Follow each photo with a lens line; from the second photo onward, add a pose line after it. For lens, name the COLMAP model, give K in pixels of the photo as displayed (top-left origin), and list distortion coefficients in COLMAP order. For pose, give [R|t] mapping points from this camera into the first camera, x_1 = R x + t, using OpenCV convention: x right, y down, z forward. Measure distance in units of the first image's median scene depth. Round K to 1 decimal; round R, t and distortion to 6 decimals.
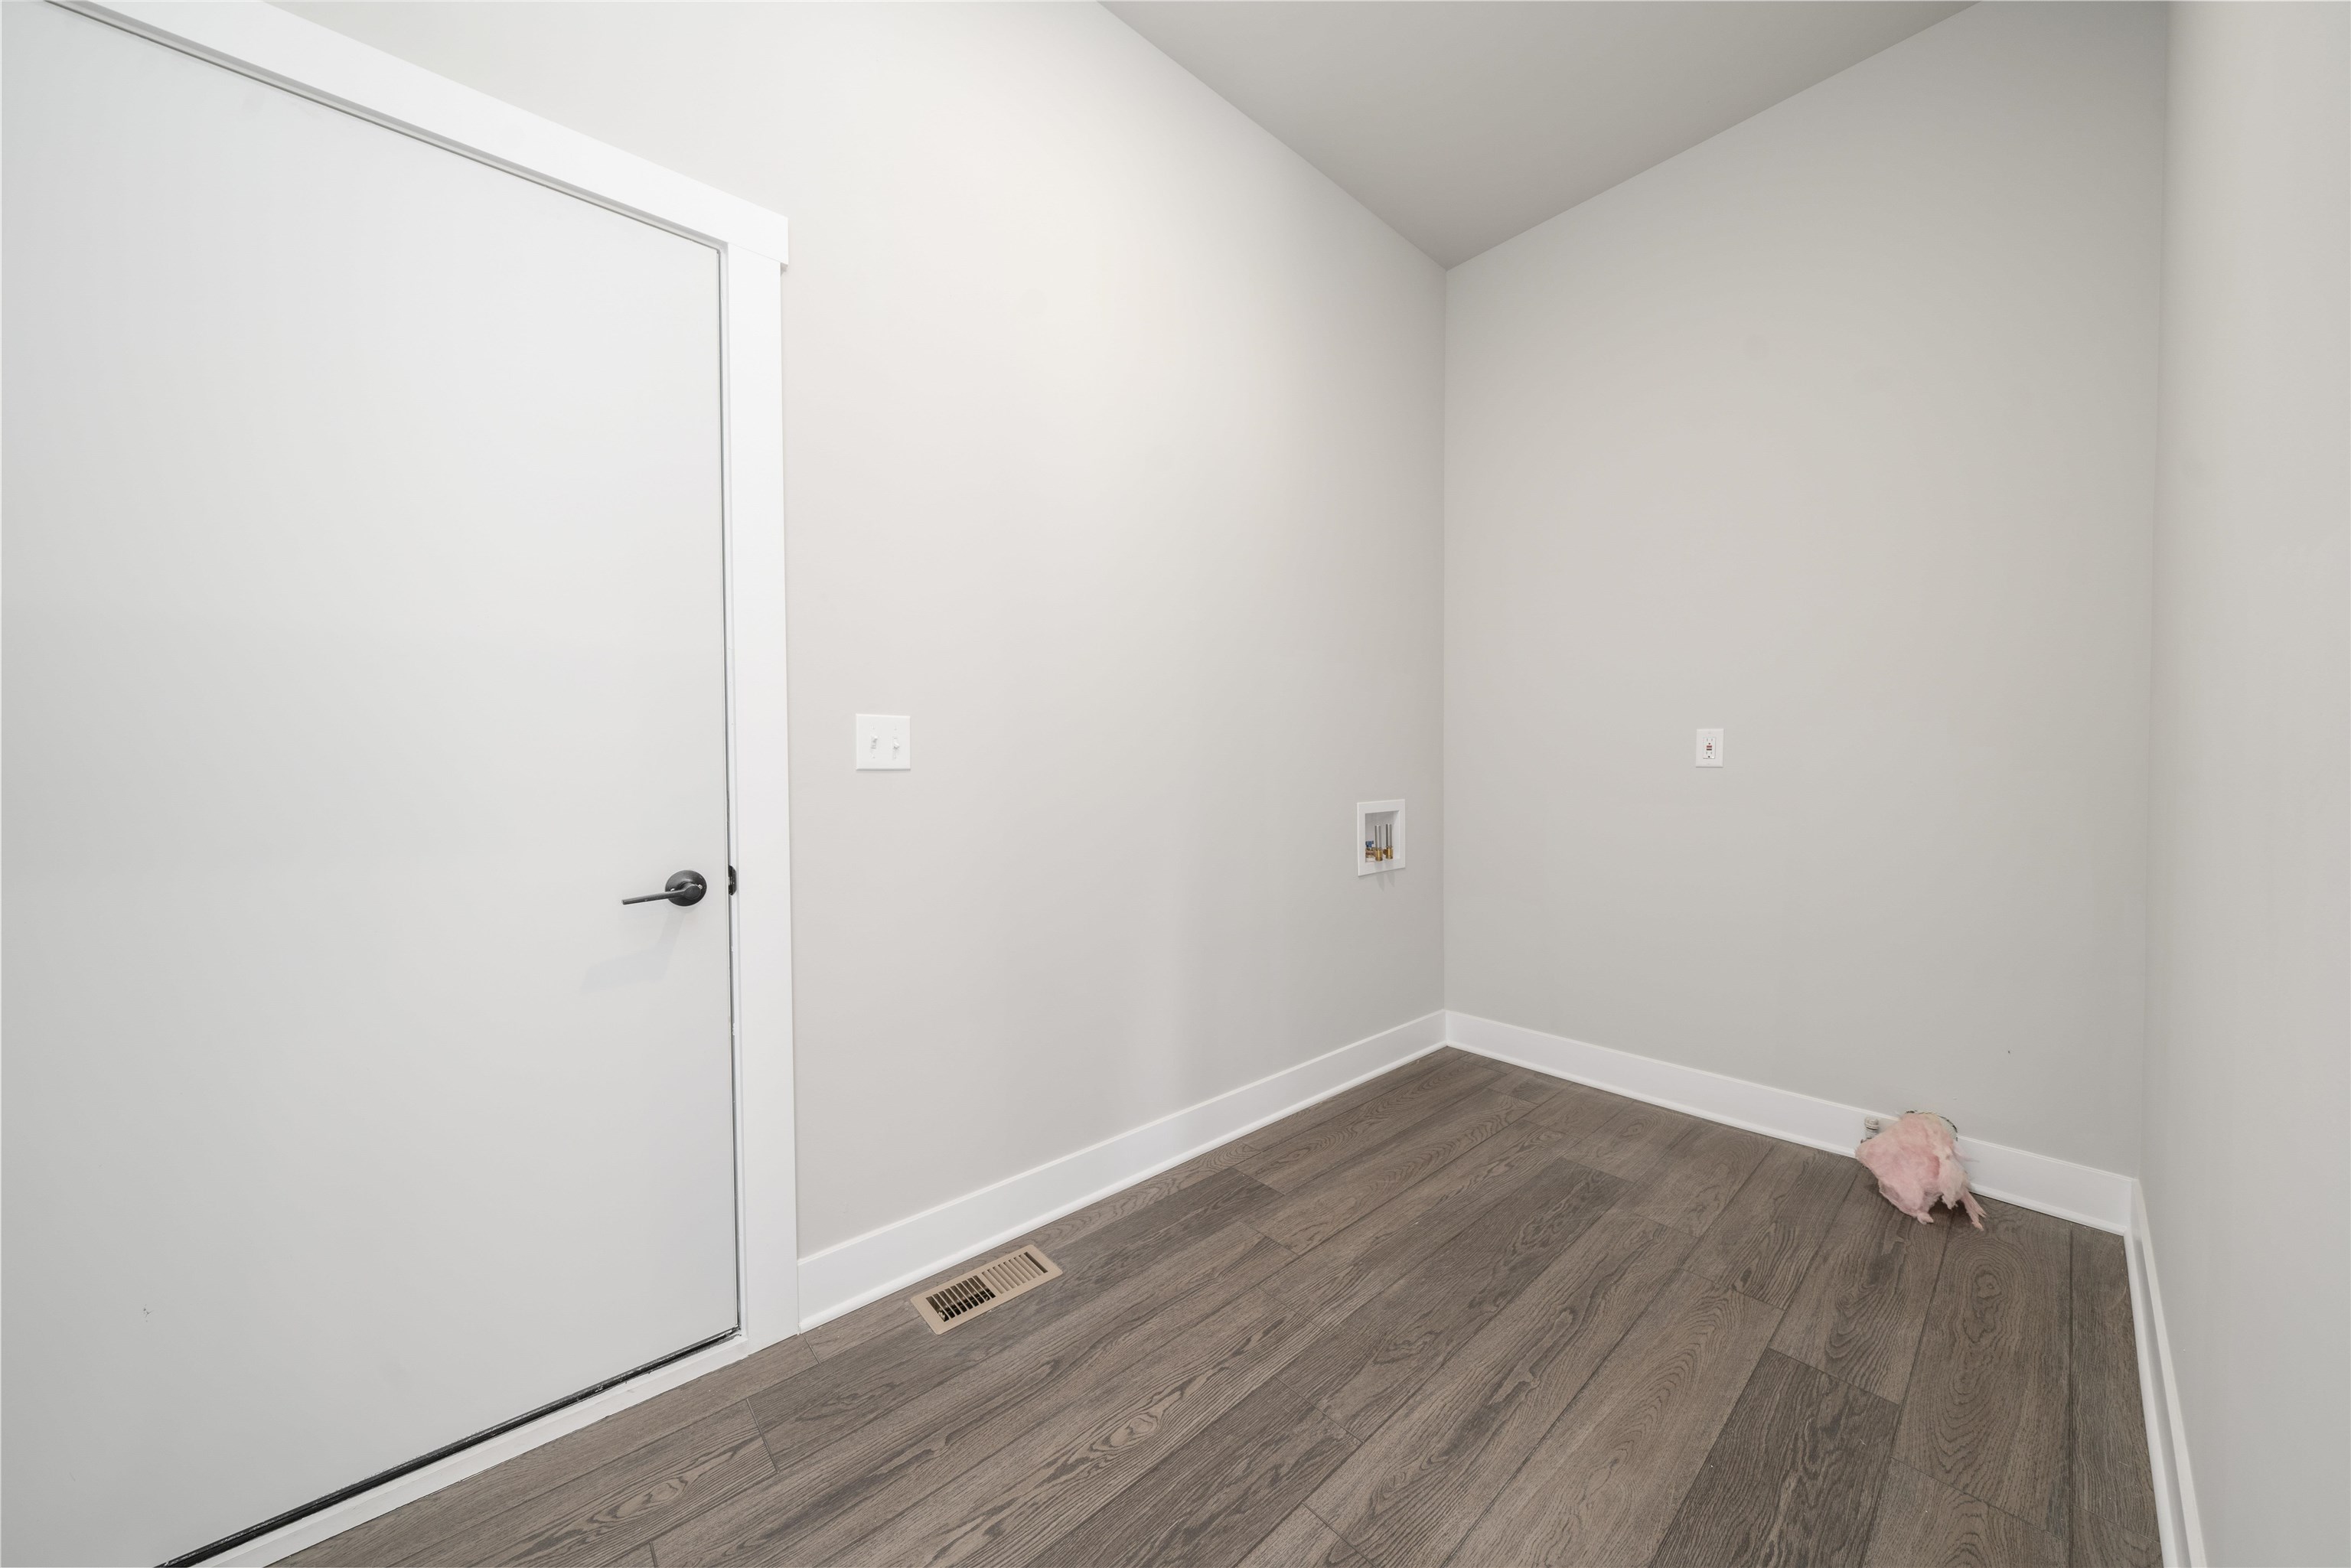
lens RADIAL K [[807.5, 0, 1176.2], [0, 807.5, 782.5], [0, 0, 1]] dist [-0.001665, 0.000444]
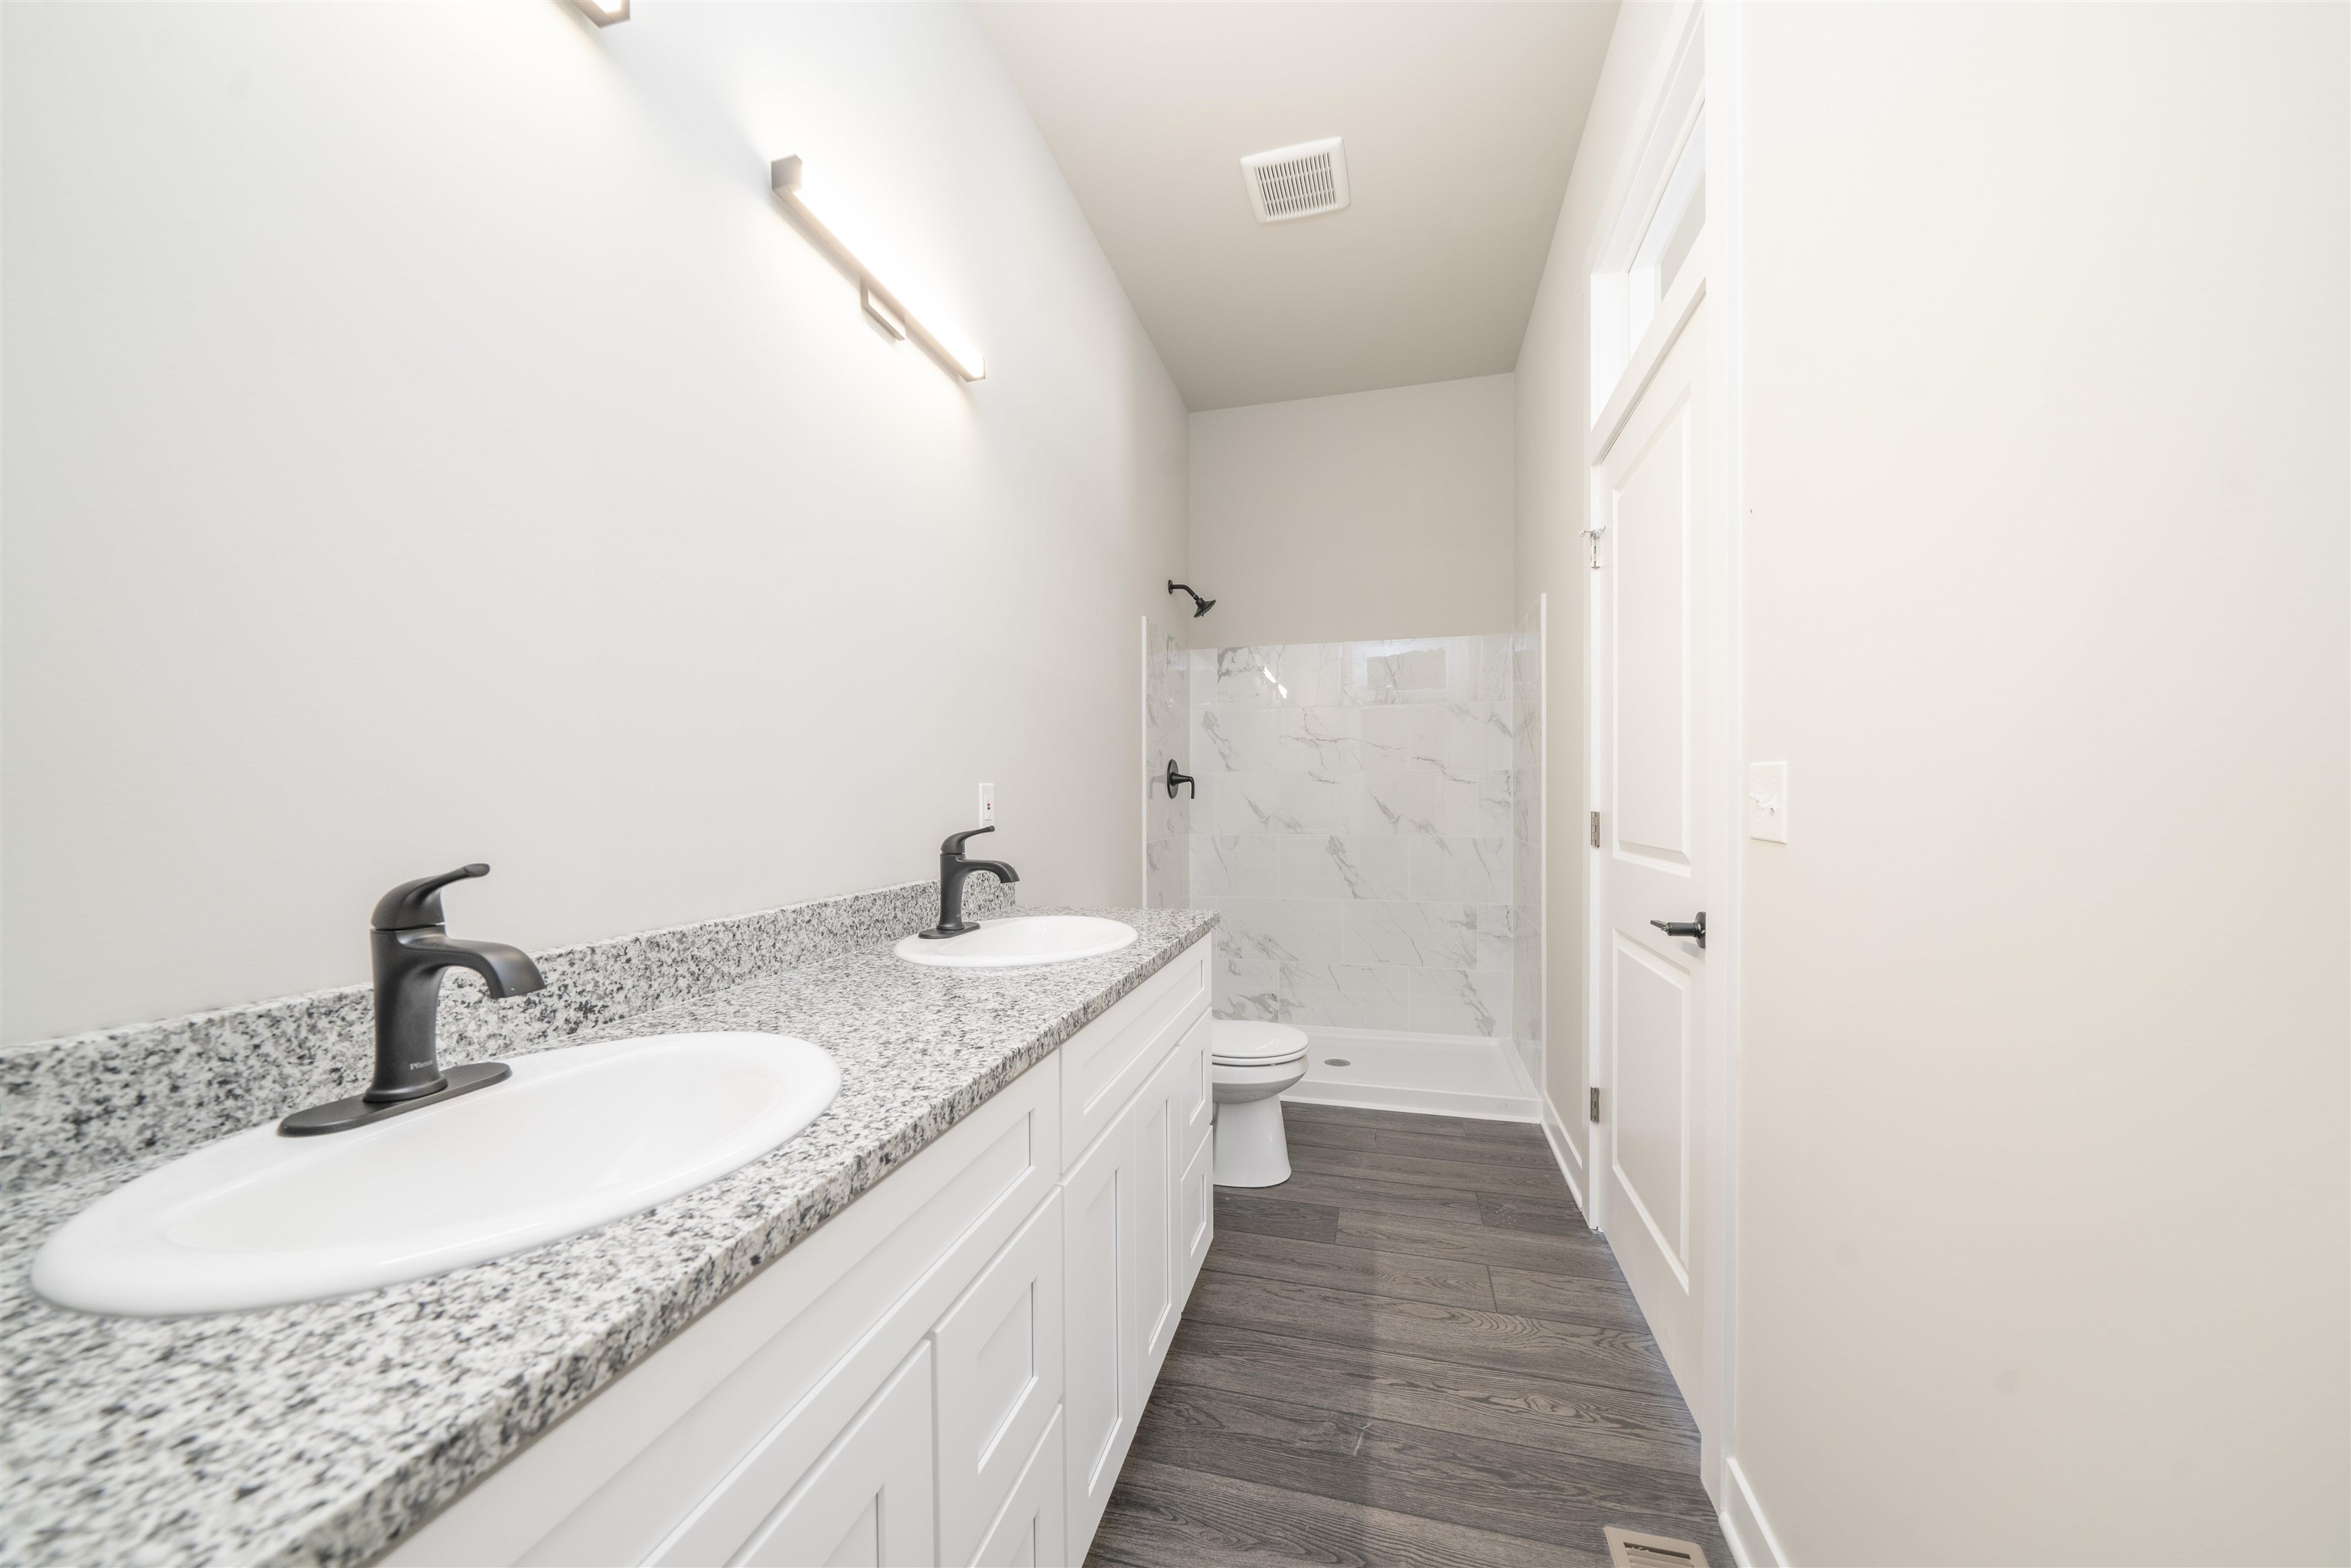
lens RADIAL K [[807.5, 0, 1176.6], [0, 807.5, 789.9], [0, 0, 1]] dist [-0.001665, 0.000444]
pose [[-0.551311, 0.010002, 0.834240, -0.680249], [0.029729, 0.999529, 0.007663, -0.105666], [-0.833770, 0.029025, -0.551349, 1.910290]]
